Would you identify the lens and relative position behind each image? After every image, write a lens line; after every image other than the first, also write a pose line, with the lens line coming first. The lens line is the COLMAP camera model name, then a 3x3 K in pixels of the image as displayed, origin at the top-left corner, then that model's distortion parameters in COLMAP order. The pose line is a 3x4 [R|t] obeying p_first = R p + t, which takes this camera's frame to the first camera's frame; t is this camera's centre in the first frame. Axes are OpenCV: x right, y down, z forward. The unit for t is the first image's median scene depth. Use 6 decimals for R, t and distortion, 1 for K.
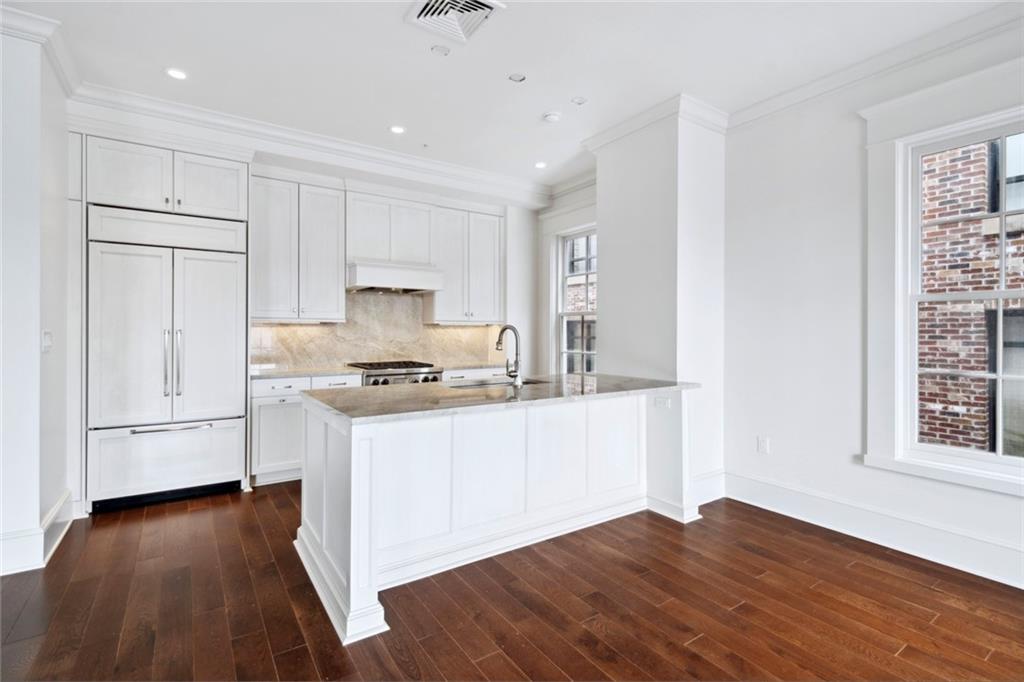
lens RADIAL K [[479.2, 0, 511.5], [0, 479.2, 331.2], [0, 0, 1]] dist [0.001380, 0.000094]
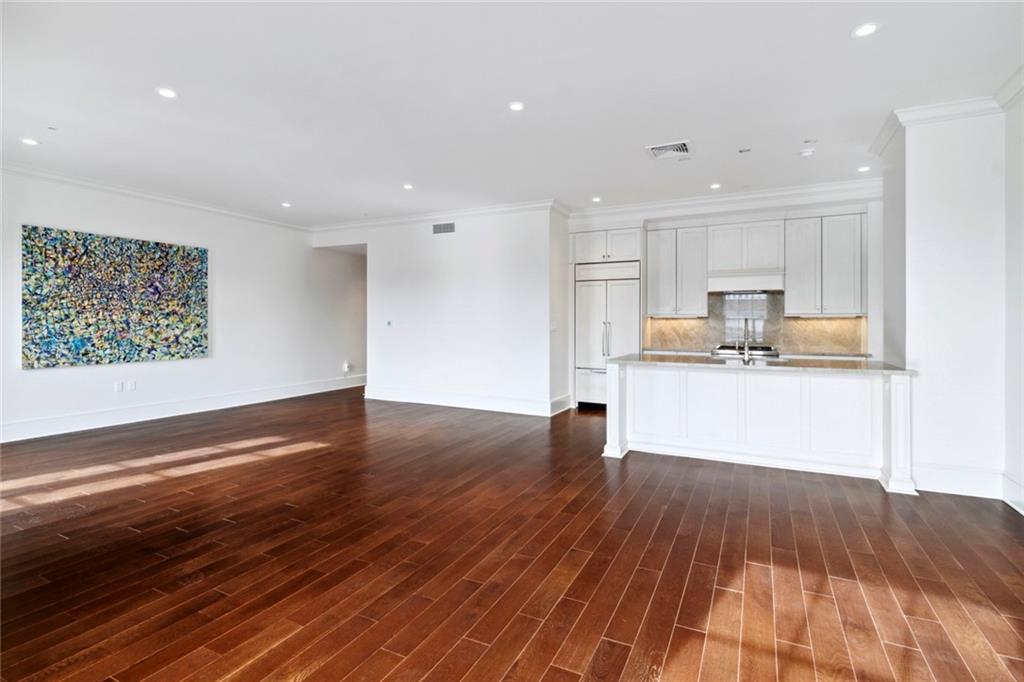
lens RADIAL K [[489.5, 0, 512.2], [0, 489.5, 322.2], [0, 0, 1]] dist [-0.000313, -0.000051]
pose [[0.486247, -0.002837, -0.873817, 0.763377], [-0.000421, 0.999994, -0.003481, 0.004271], [0.873822, 0.002060, 0.486242, -0.275671]]
